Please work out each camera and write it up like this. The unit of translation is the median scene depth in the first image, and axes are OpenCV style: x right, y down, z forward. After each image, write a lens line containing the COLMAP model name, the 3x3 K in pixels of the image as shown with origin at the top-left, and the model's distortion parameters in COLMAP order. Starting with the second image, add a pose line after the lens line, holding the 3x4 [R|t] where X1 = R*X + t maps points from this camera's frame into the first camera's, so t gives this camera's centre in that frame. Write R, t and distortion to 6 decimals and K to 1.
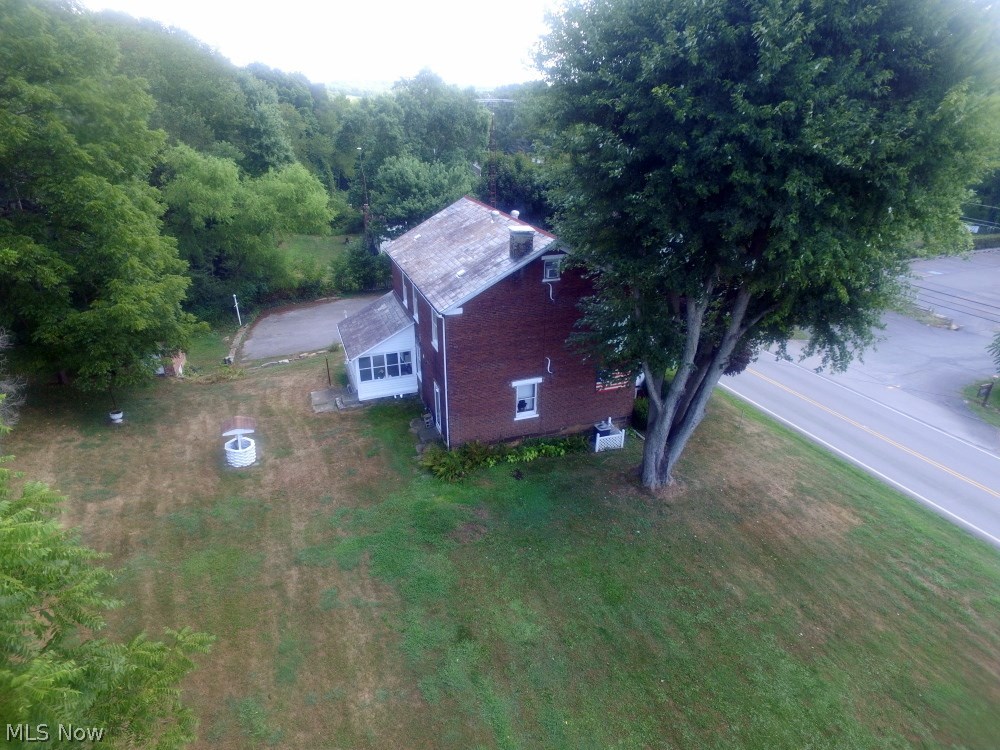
lens RADIAL K [[582.5, 0, 496.1], [0, 582.5, 373.8], [0, 0, 1]] dist [-0.003119, 0.002476]
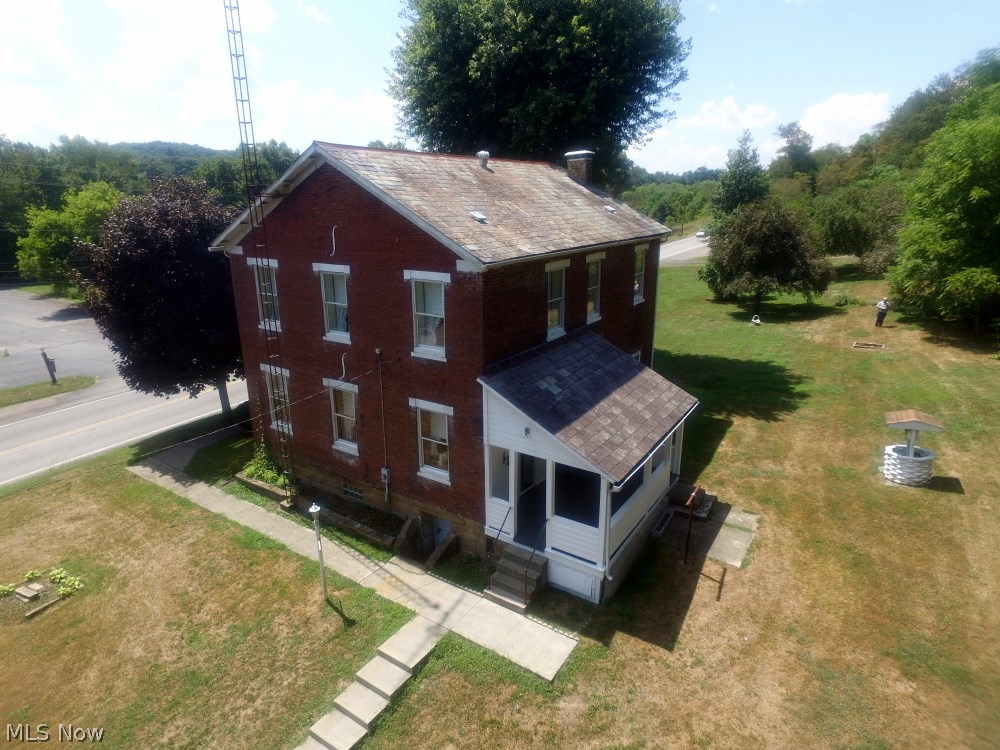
lens RADIAL K [[582.5, 0, 496.1], [0, 582.5, 373.8], [0, 0, 1]] dist [-0.003119, 0.002476]
pose [[-0.602464, -0.225611, 0.765596, -0.579692], [0.341116, 0.794416, 0.502536, -0.406690], [-0.721580, 0.563917, -0.401647, 1.402391]]
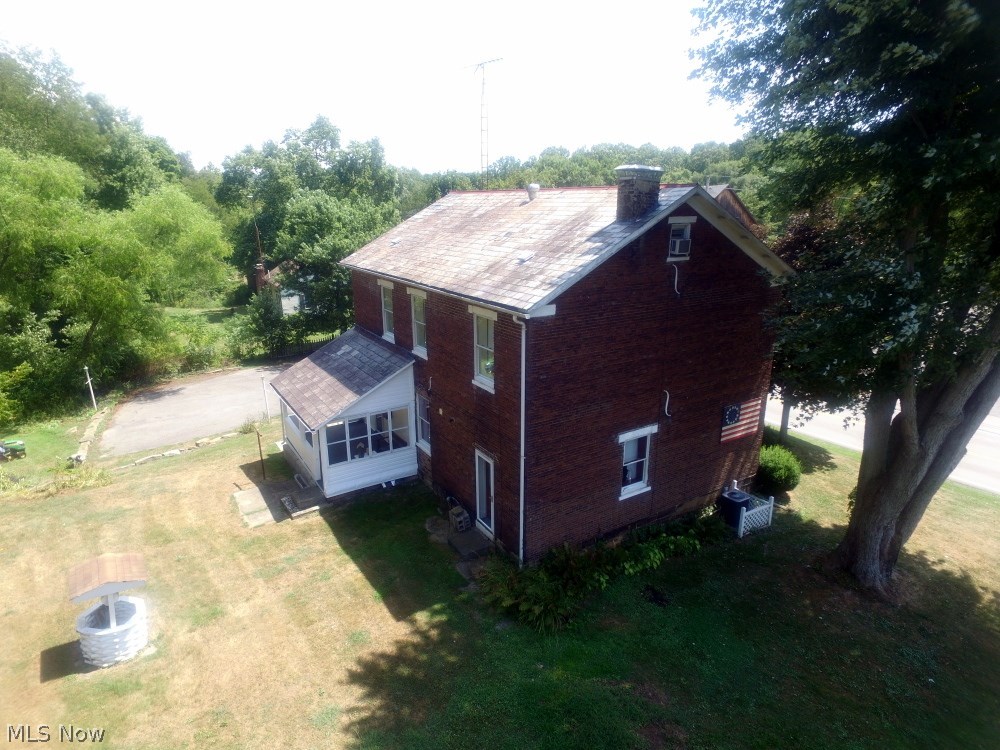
lens RADIAL K [[582.5, 0, 496.1], [0, 582.5, 373.8], [0, 0, 1]] dist [-0.003119, 0.002476]
pose [[0.976728, -0.066457, 0.203926, -0.192707], [0.094720, 0.986697, -0.132123, 0.017392], [-0.192432, 0.148364, 0.970030, 0.398048]]
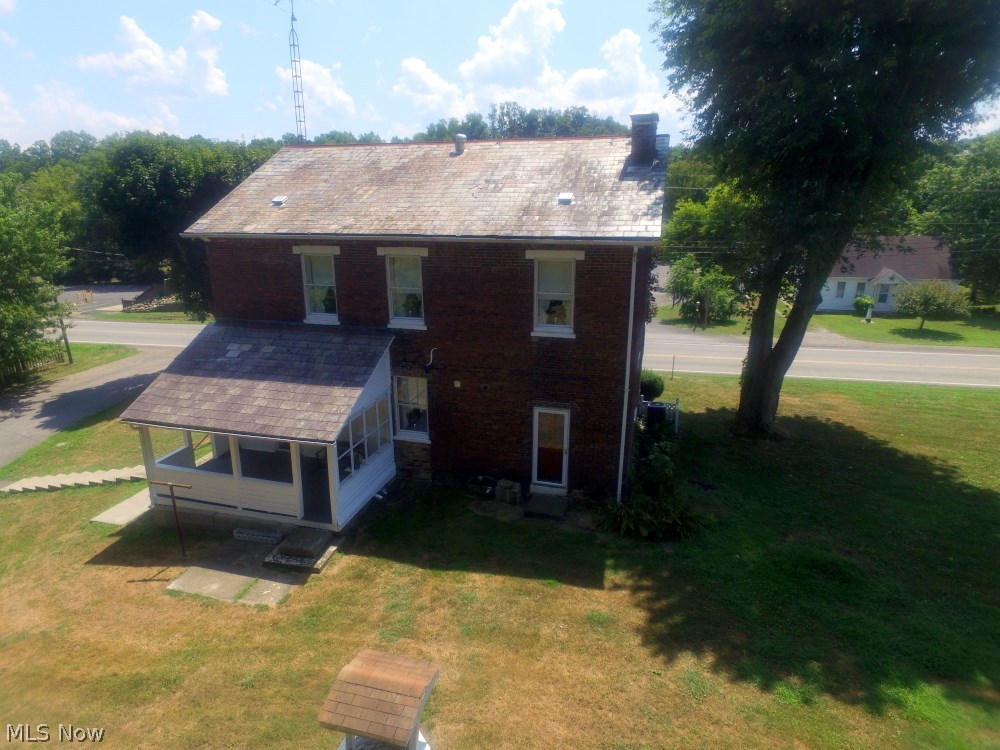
lens RADIAL K [[582.5, 0, 496.1], [0, 582.5, 373.8], [0, 0, 1]] dist [-0.003119, 0.002476]
pose [[0.575279, -0.233647, 0.783877, -0.529762], [0.344072, 0.938548, 0.027238, -0.041717], [-0.742070, 0.254040, 0.620319, 0.649688]]
